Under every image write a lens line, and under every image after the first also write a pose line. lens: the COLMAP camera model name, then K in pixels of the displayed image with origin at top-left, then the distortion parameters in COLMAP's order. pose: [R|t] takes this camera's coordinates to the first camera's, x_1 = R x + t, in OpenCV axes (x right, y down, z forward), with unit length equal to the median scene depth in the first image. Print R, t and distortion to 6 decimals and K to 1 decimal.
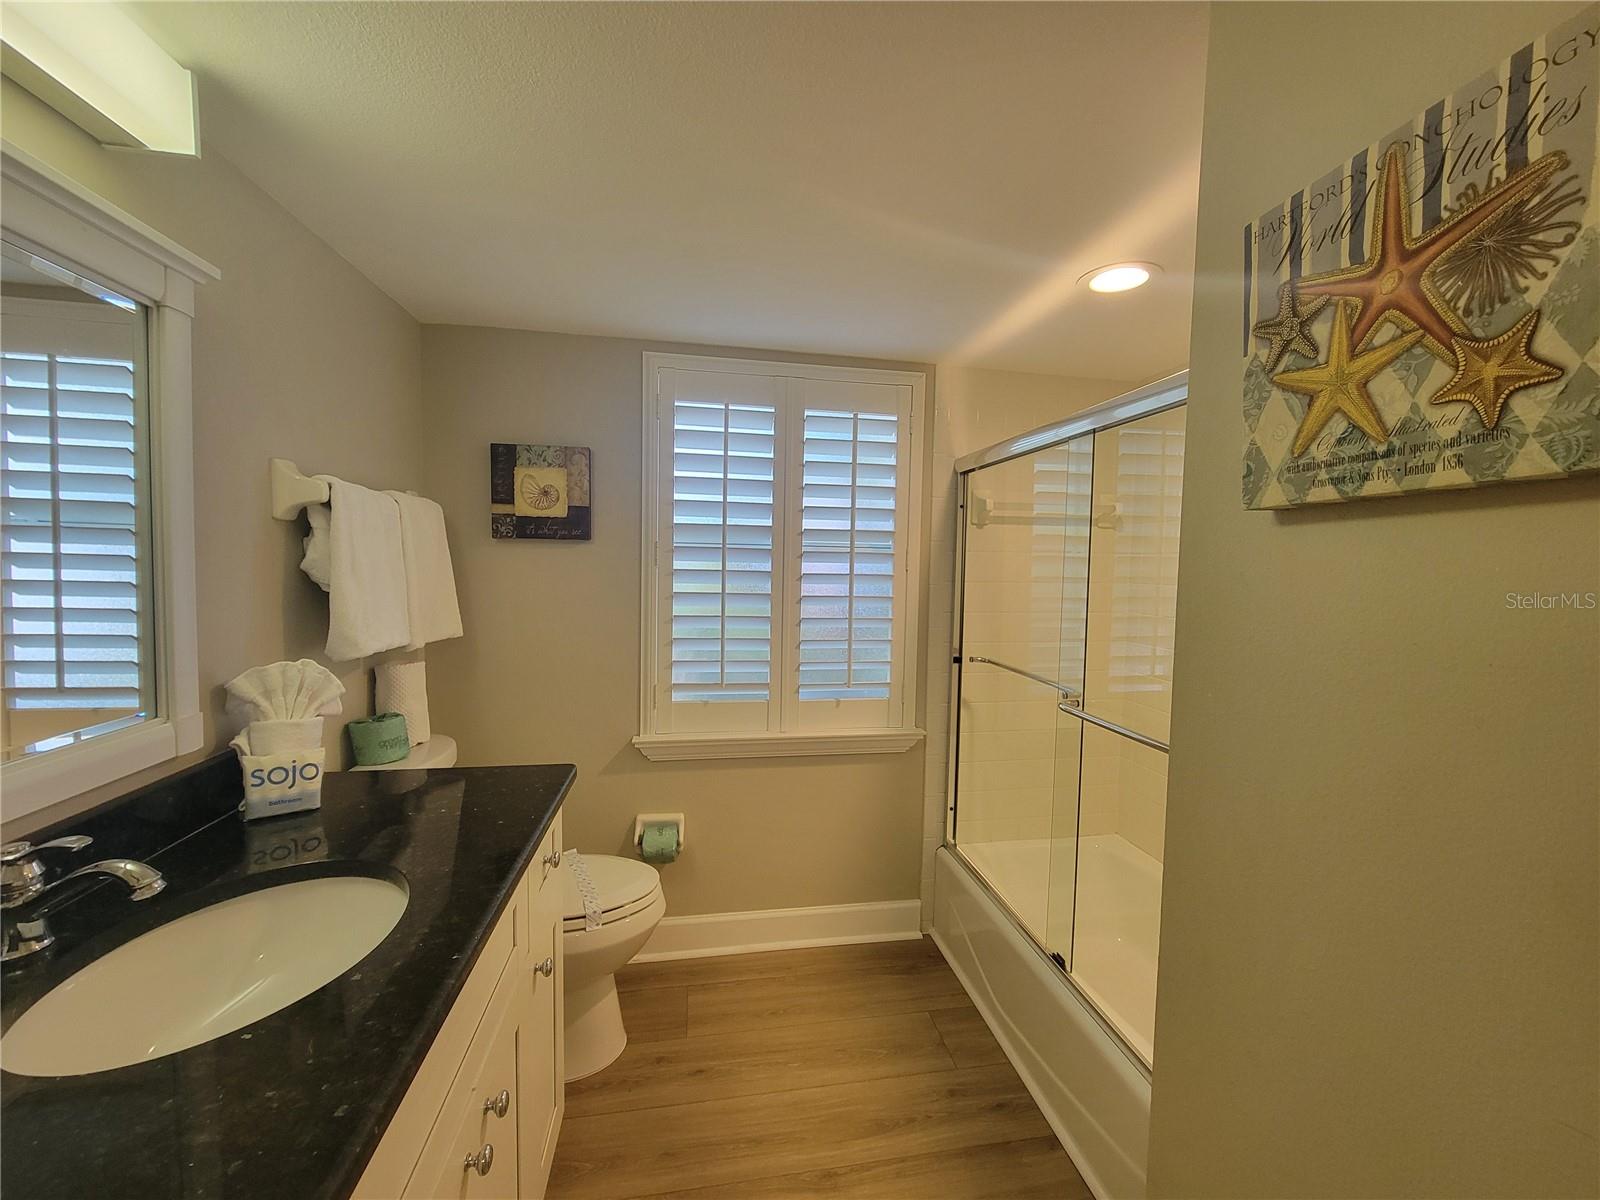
lens RADIAL K [[649.1, 0, 813.7], [0, 649.1, 597.9], [0, 0, 1]] dist [0.001117, 0.000286]
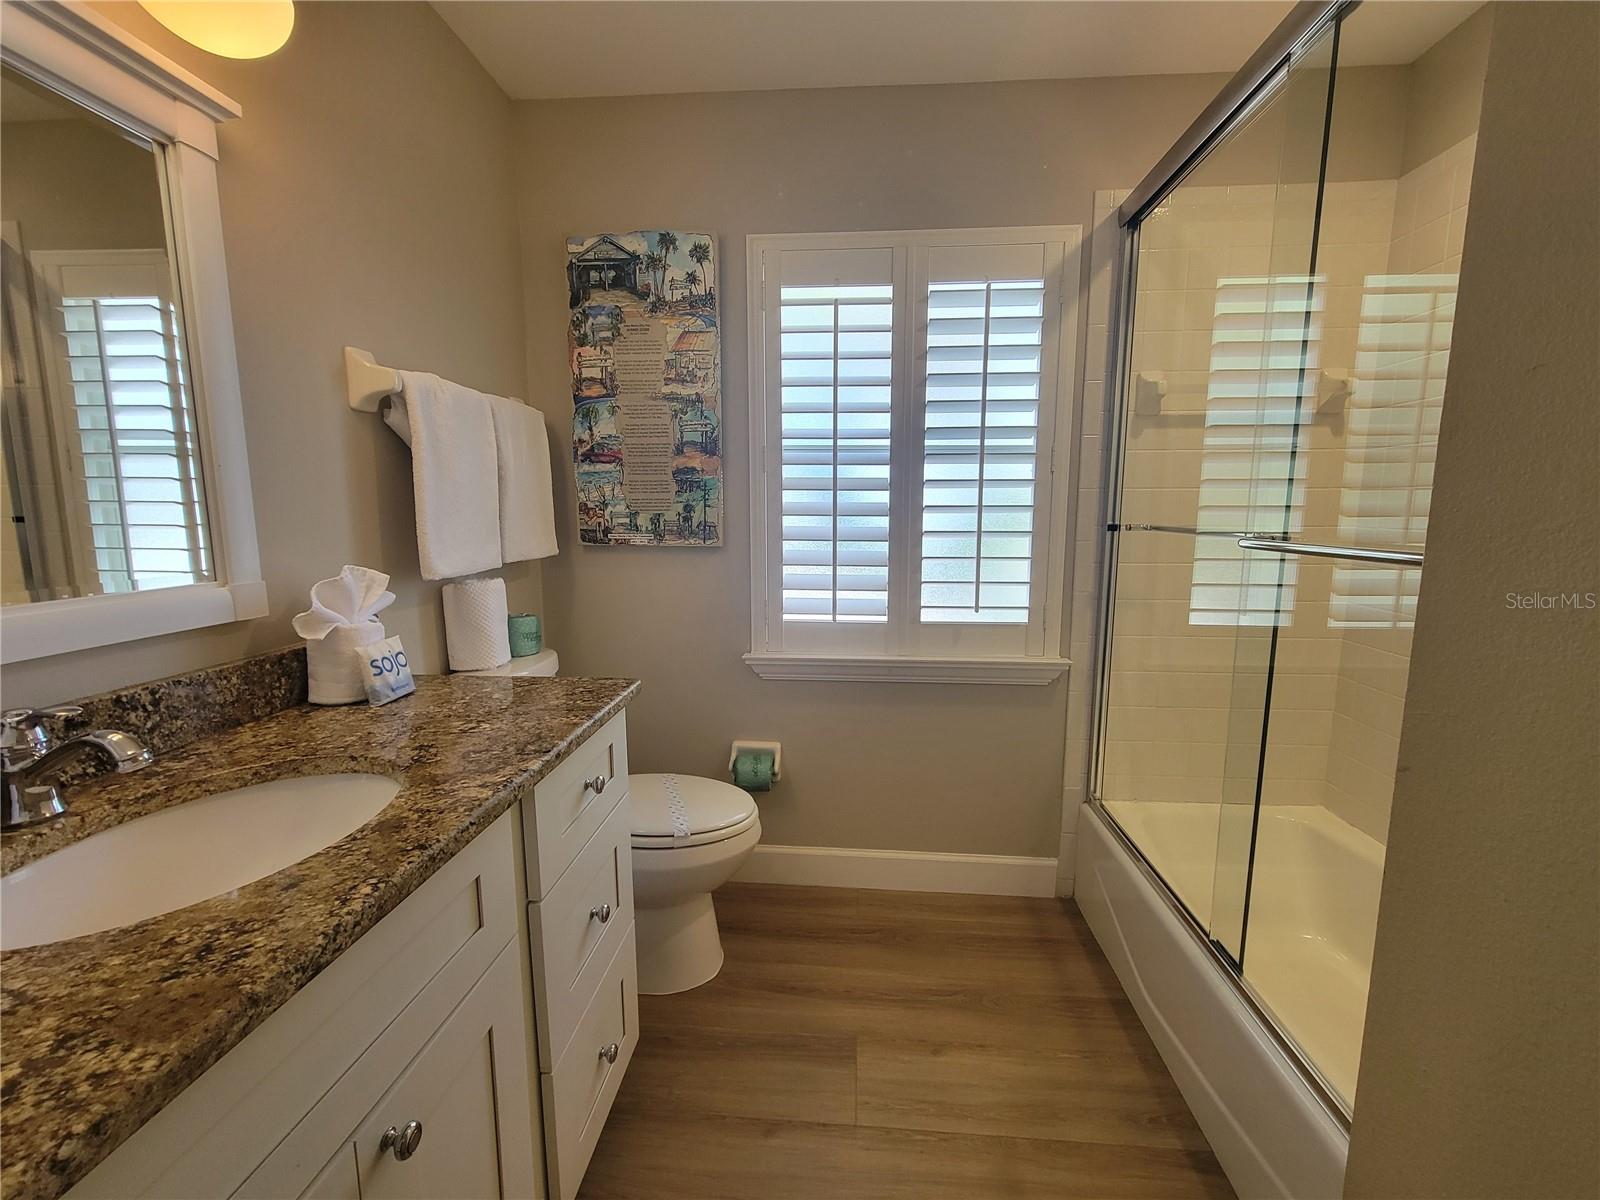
lens RADIAL K [[661.1, 0, 800.0], [0, 661.1, 600.0], [0, 0, 1]] dist [-0.075092, 0.034709]
pose [[0.964941, 0.014285, -0.262076, 0.066810], [0.010200, 0.995723, 0.091828, 0.048149], [0.262267, -0.091282, 0.960668, 0.137320]]
